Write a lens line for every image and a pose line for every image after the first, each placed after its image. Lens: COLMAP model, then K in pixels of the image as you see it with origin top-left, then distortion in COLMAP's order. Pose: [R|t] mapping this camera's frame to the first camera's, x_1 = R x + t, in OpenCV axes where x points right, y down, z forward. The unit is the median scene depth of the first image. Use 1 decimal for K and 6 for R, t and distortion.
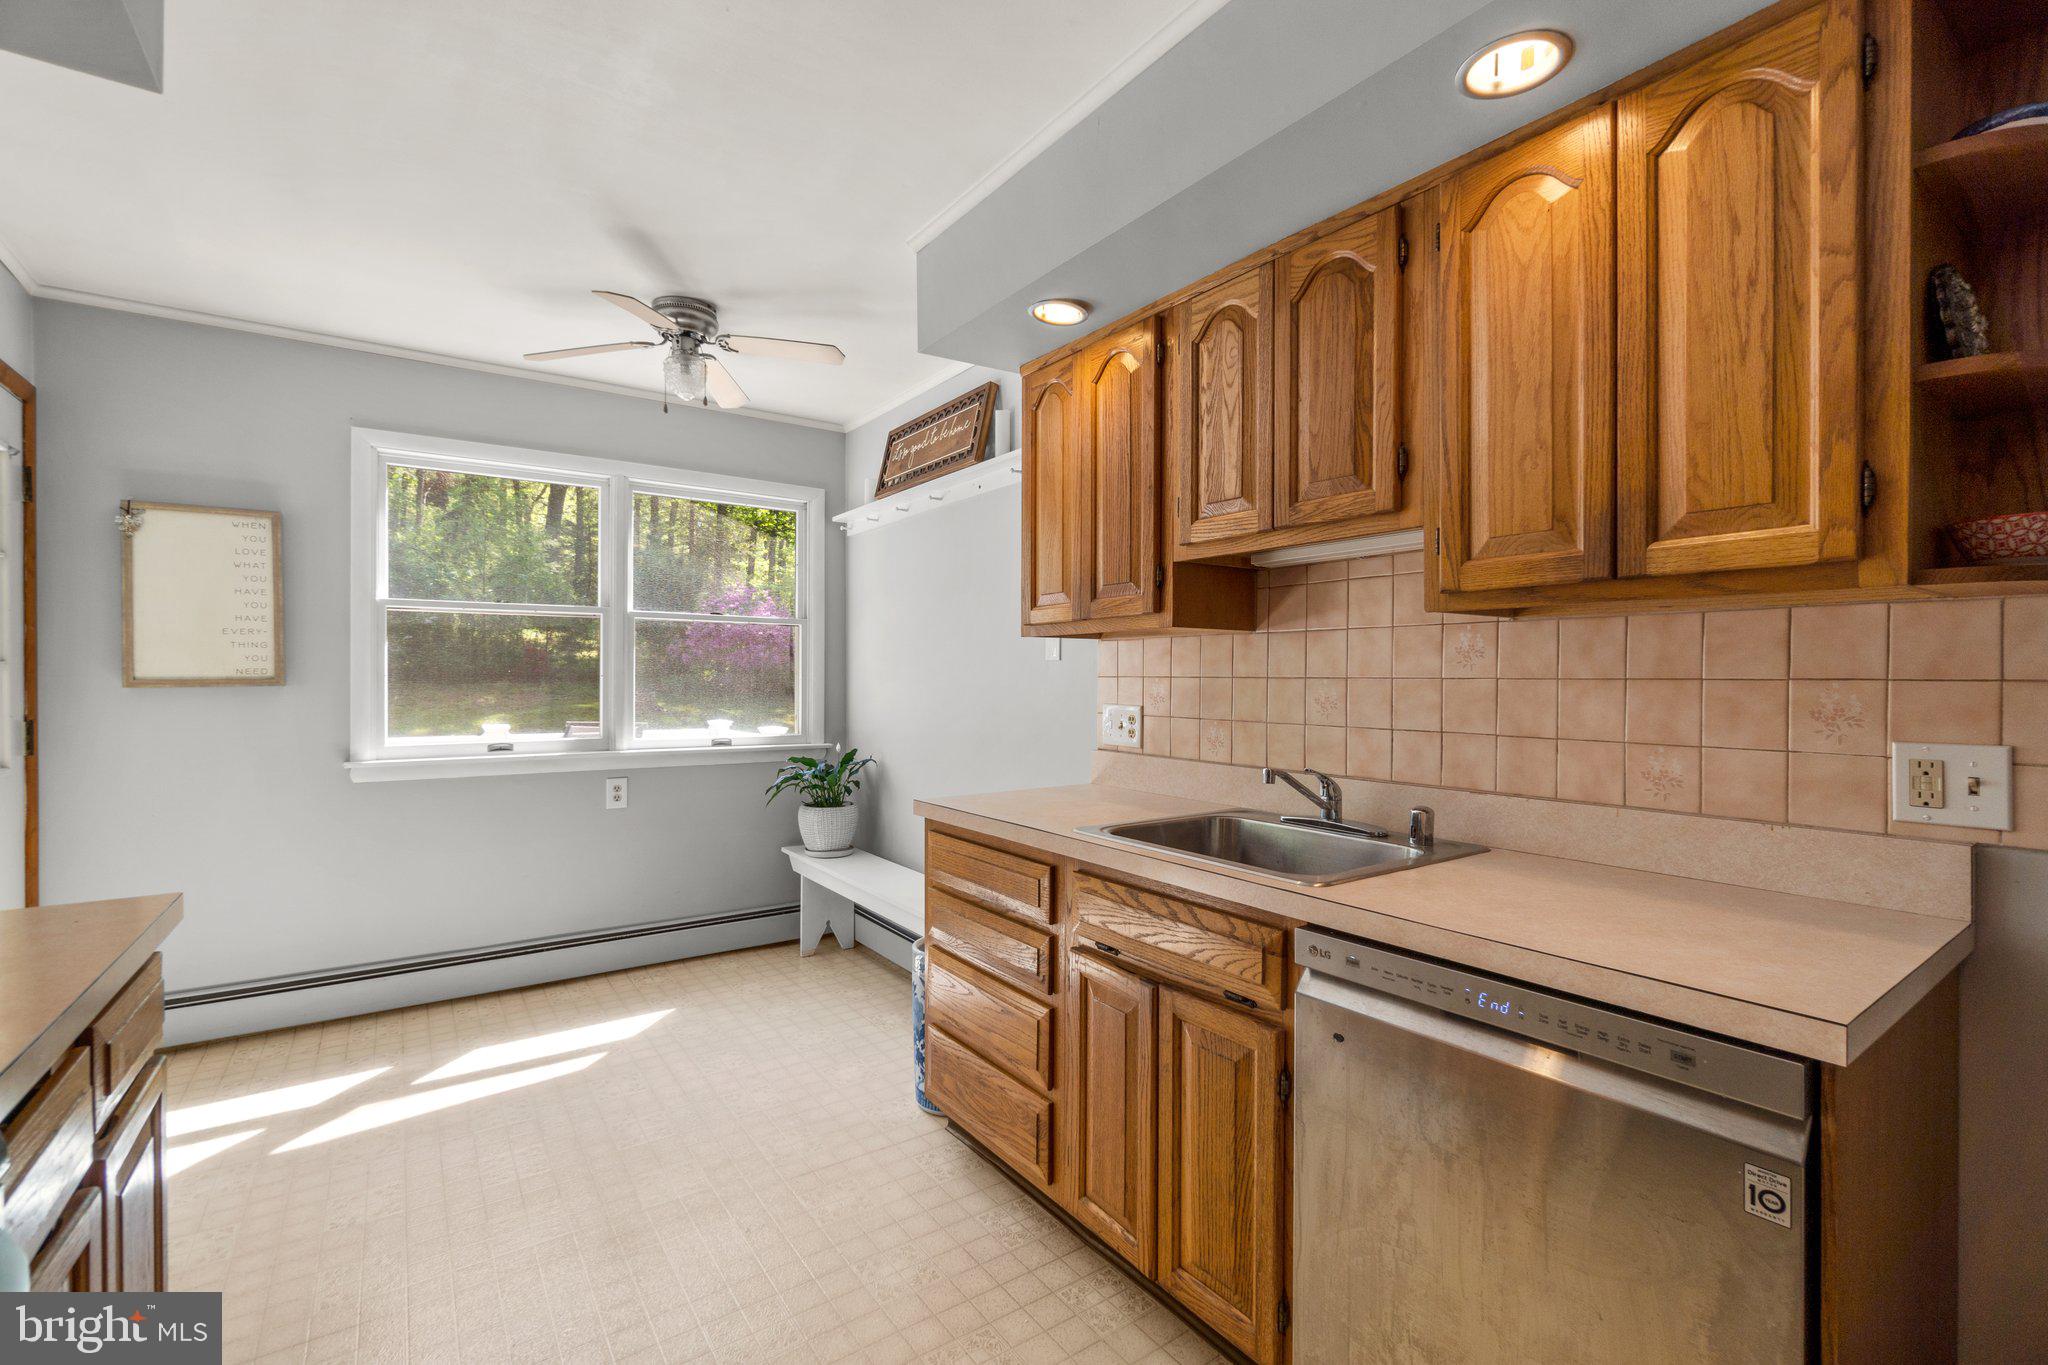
lens RADIAL K [[889.2, 0, 1028.7], [0, 889.2, 680.4], [0, 0, 1]] dist [-0.007950, 0.000148]
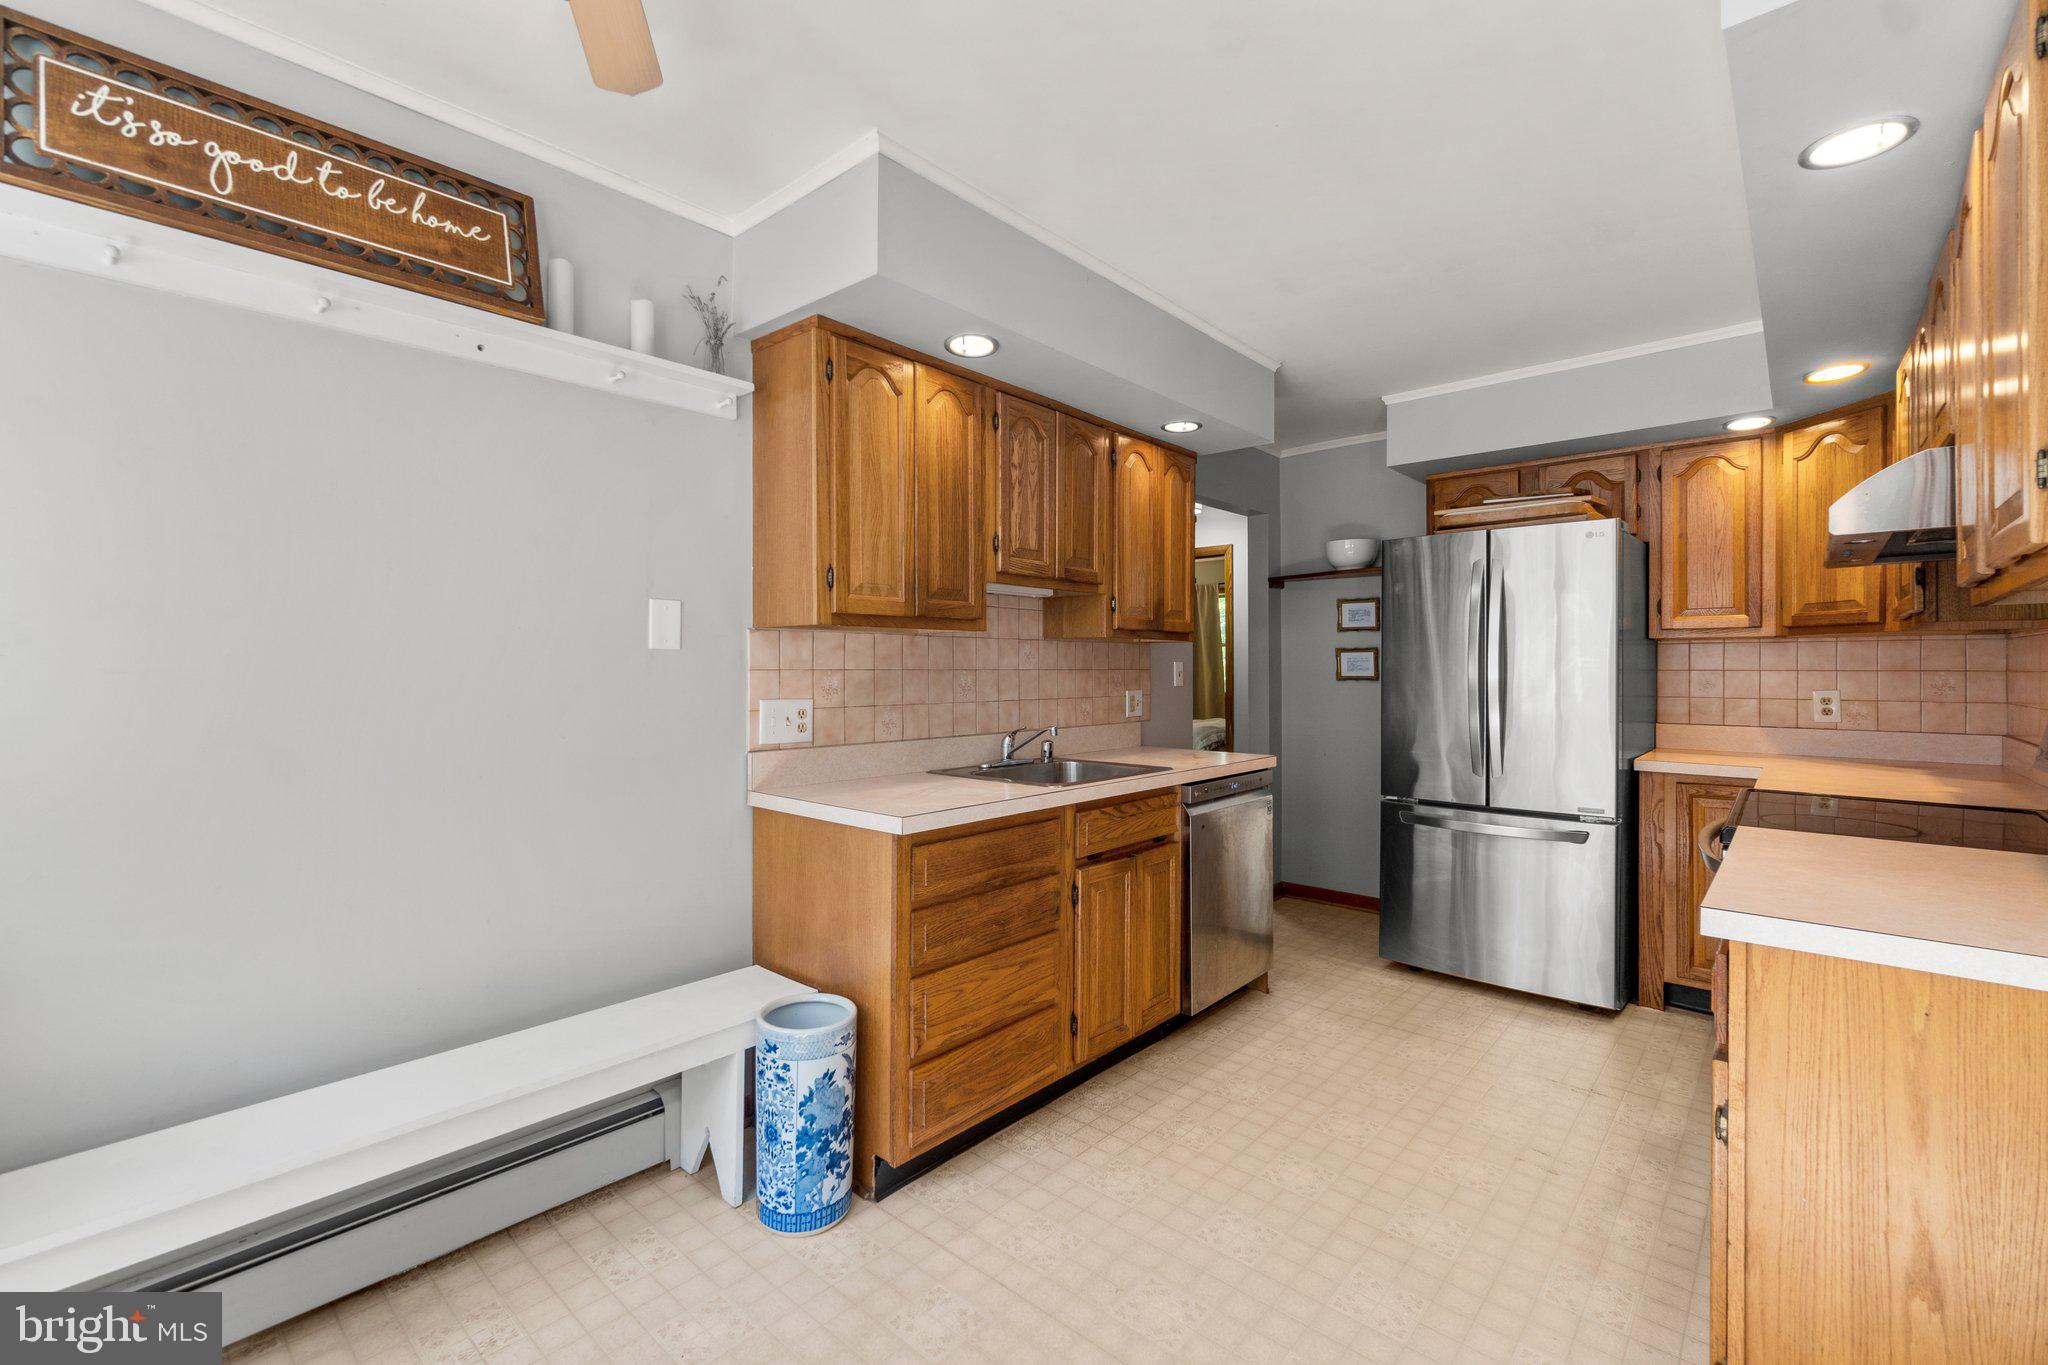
lens RADIAL K [[889.2, 0, 1017.1], [0, 889.2, 675.3], [0, 0, 1]] dist [-0.000087, 0.000257]
pose [[-0.218124, -0.012706, 0.975838, -0.765002], [0.004050, 0.999895, 0.013925, -0.009492], [-0.975913, 0.006990, -0.218050, 0.847030]]
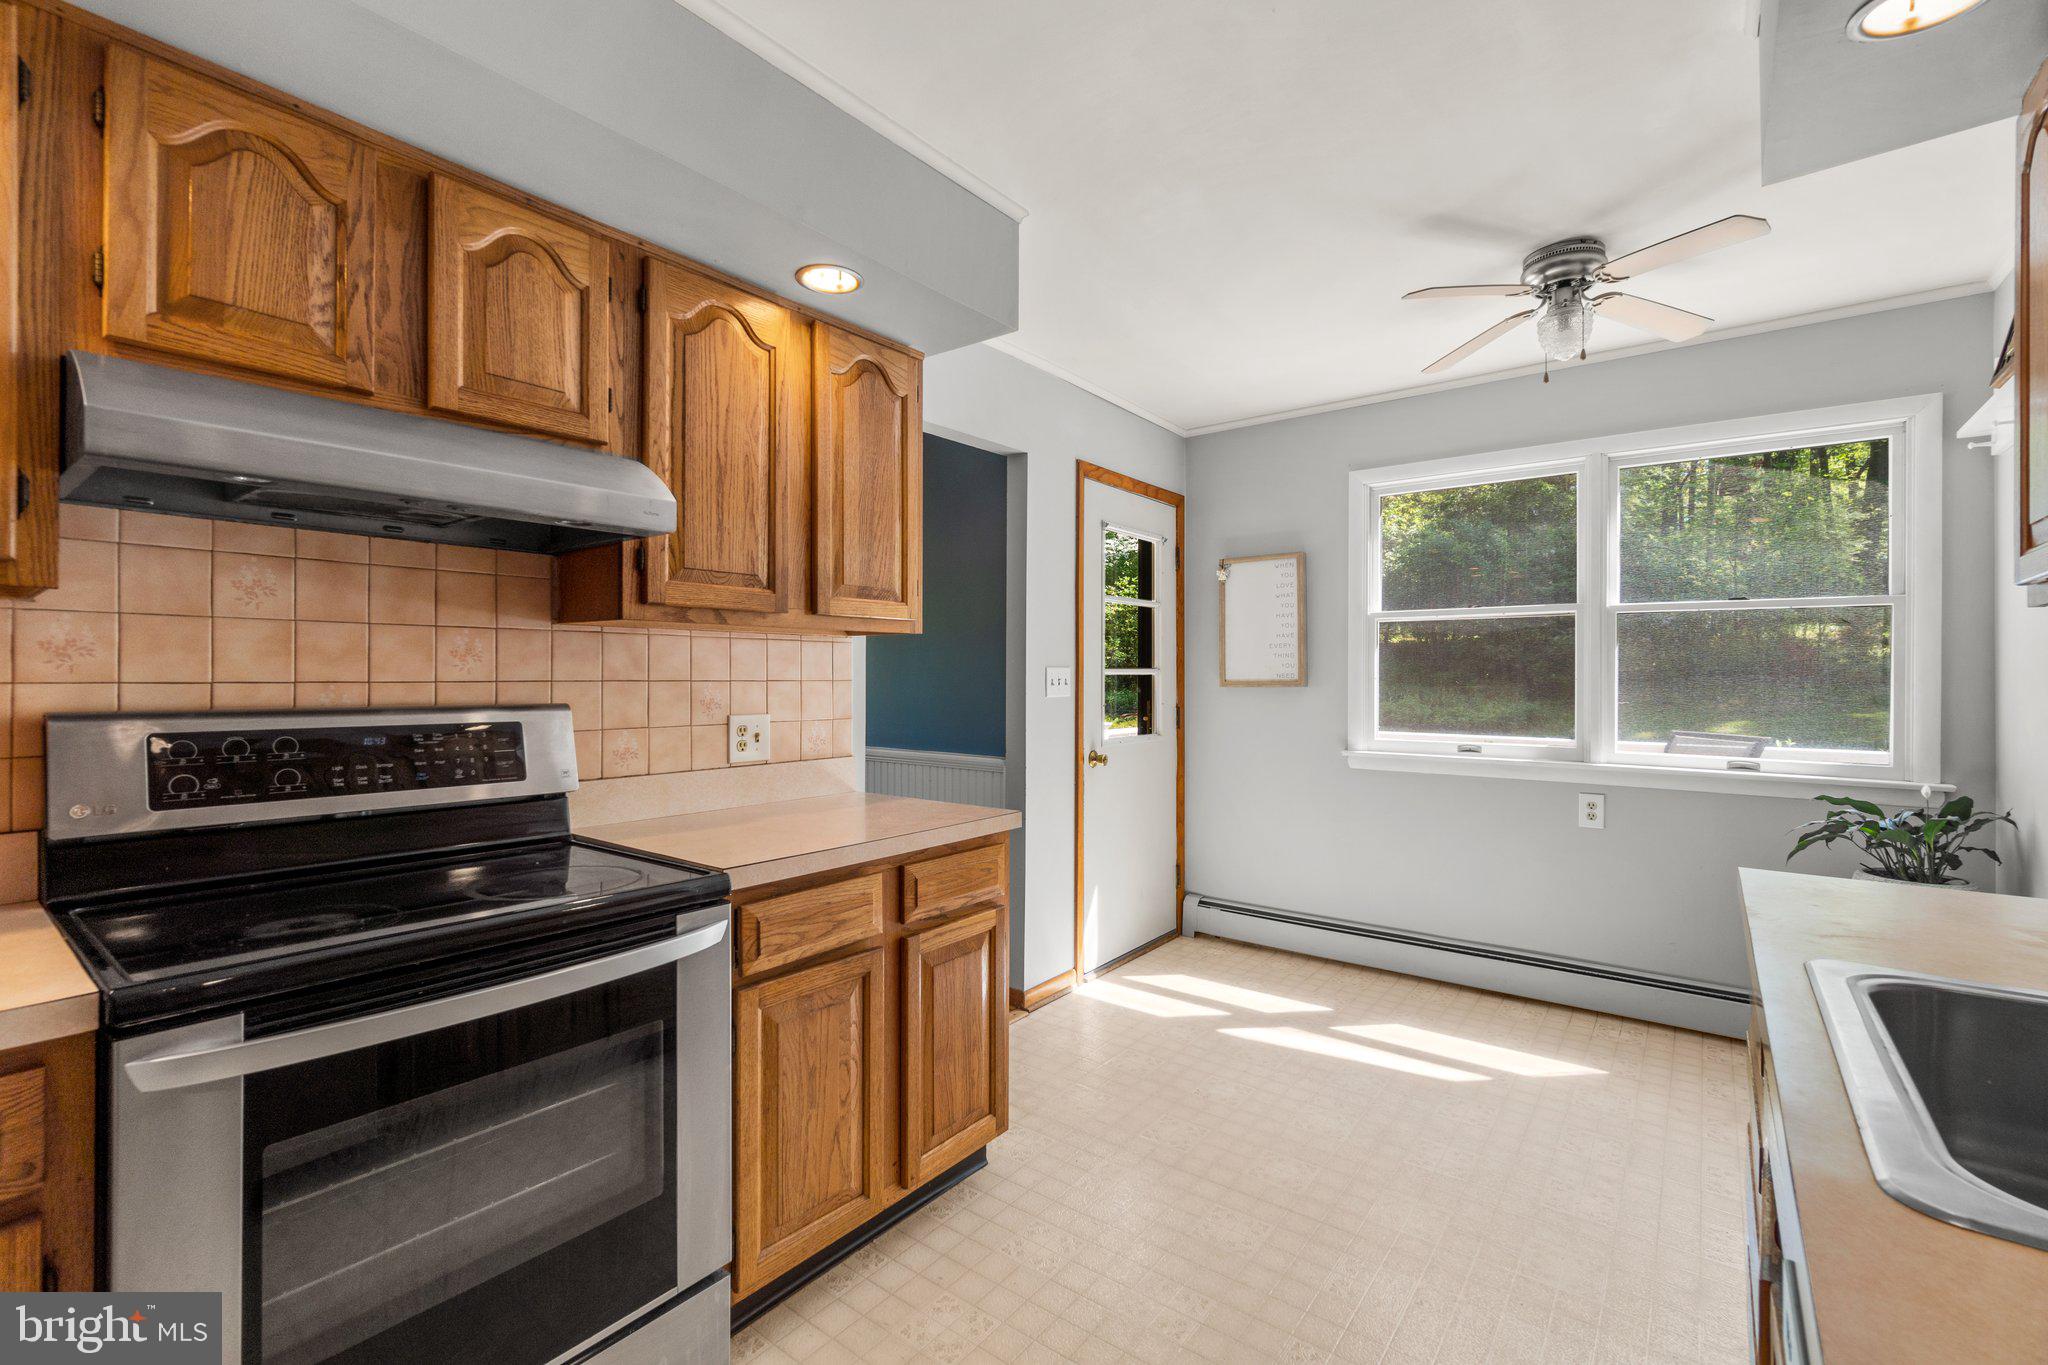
lens RADIAL K [[889.2, 0, 1017.1], [0, 889.2, 675.3], [0, 0, 1]] dist [-0.000087, 0.000257]
pose [[0.287423, -0.001983, -0.957802, 0.275492], [-0.006096, 0.999974, -0.003900, -0.002736], [0.957784, 0.006960, 0.287403, 0.230241]]
